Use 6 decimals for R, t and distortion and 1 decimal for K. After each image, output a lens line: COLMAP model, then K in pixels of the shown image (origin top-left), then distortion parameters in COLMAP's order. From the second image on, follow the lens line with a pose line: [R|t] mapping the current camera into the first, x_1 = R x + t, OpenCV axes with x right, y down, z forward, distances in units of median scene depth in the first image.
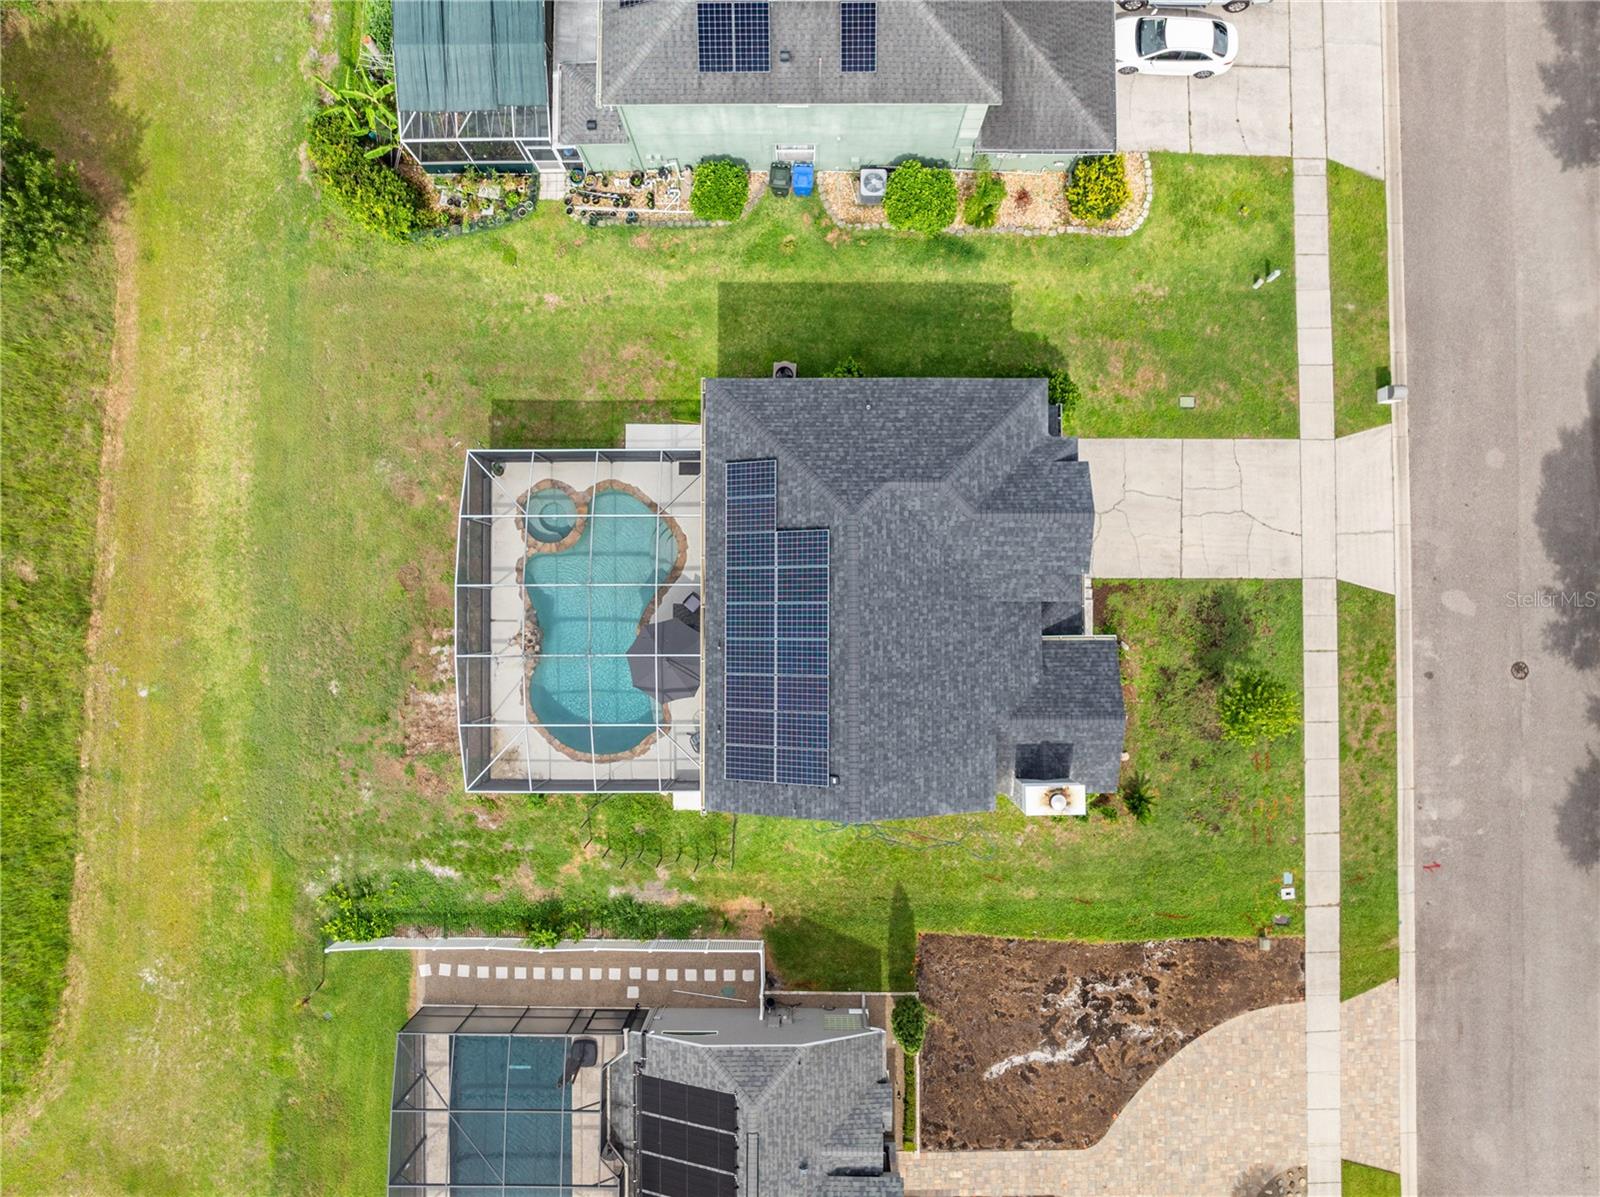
lens RADIAL K [[1125.4, 0, 808.1], [0, 1125.4, 596.4], [0, 0, 1]] dist [-0.040828, 0.005602]
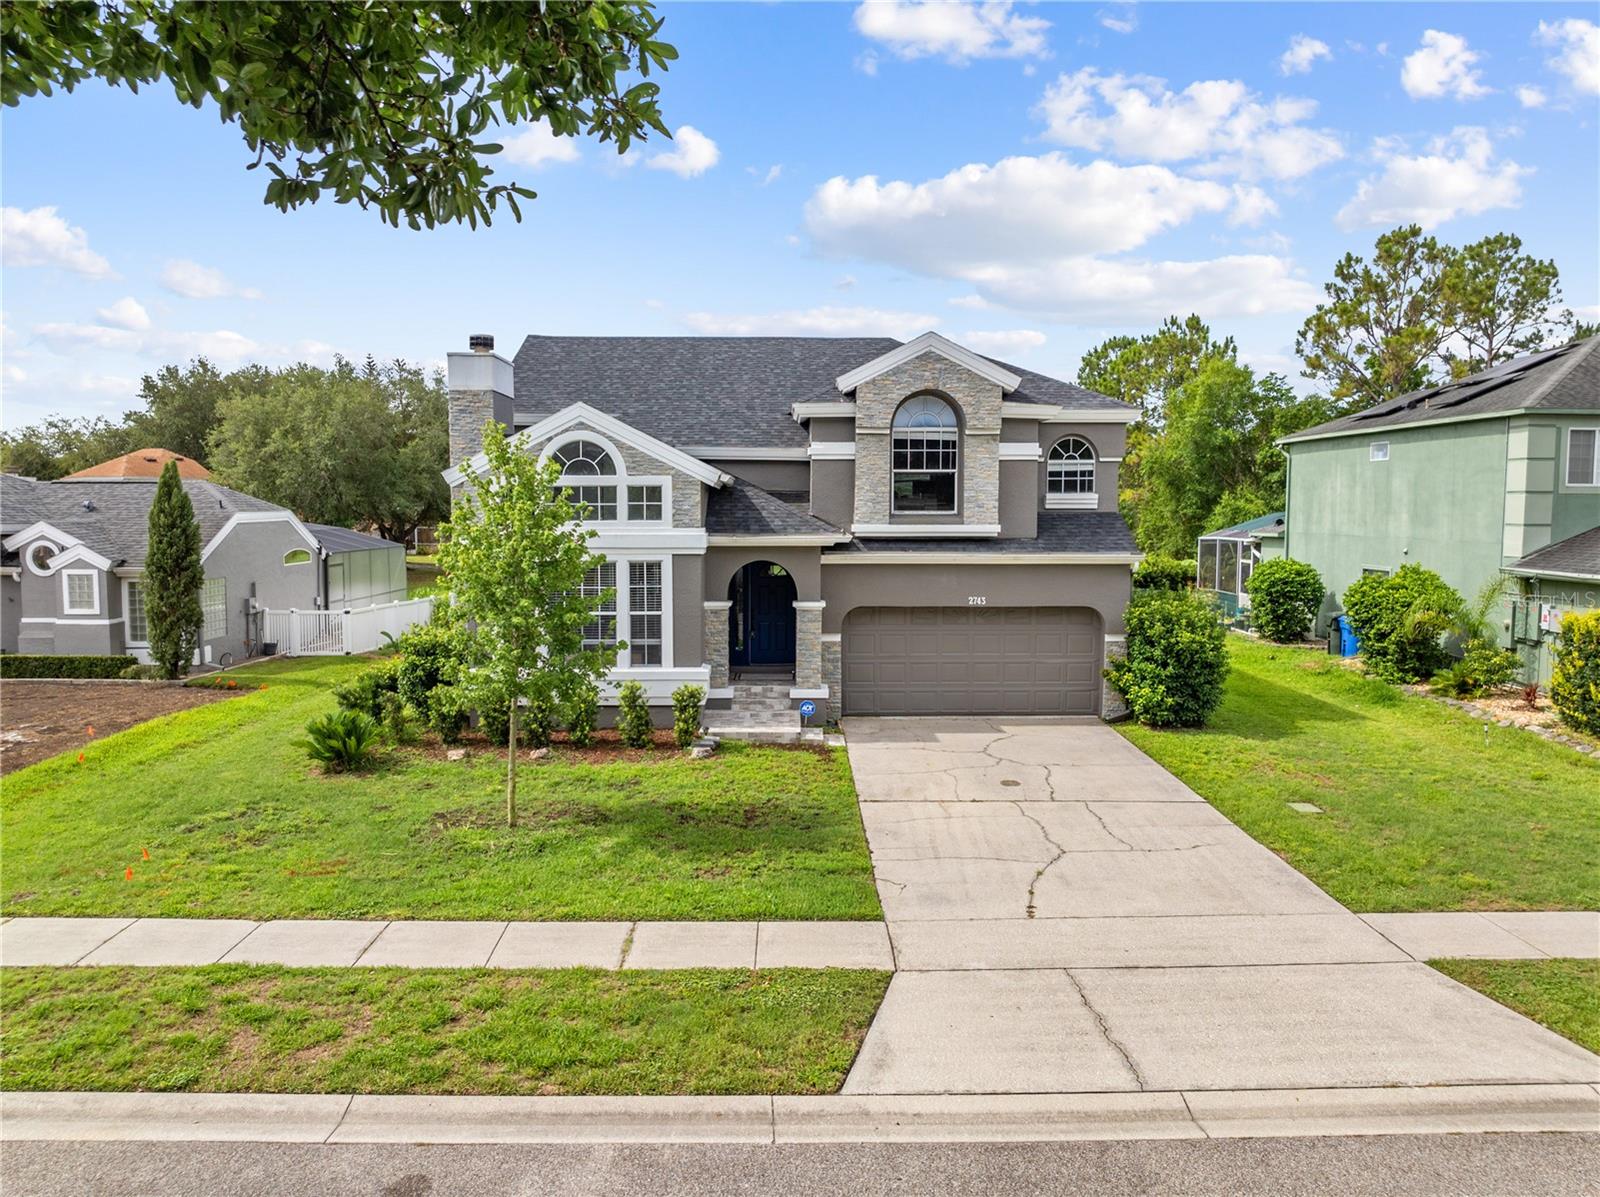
lens RADIAL K [[1153.0, 0, 805.6], [0, 1153.0, 599.9], [0, 0, 1]] dist [-0.038749, 0.000347]
pose [[0.018239, 0.082497, -0.996424, 0.738660], [-0.999572, 0.024287, -0.016286, 0.007455], [0.022856, 0.996295, 0.082904, 0.895706]]
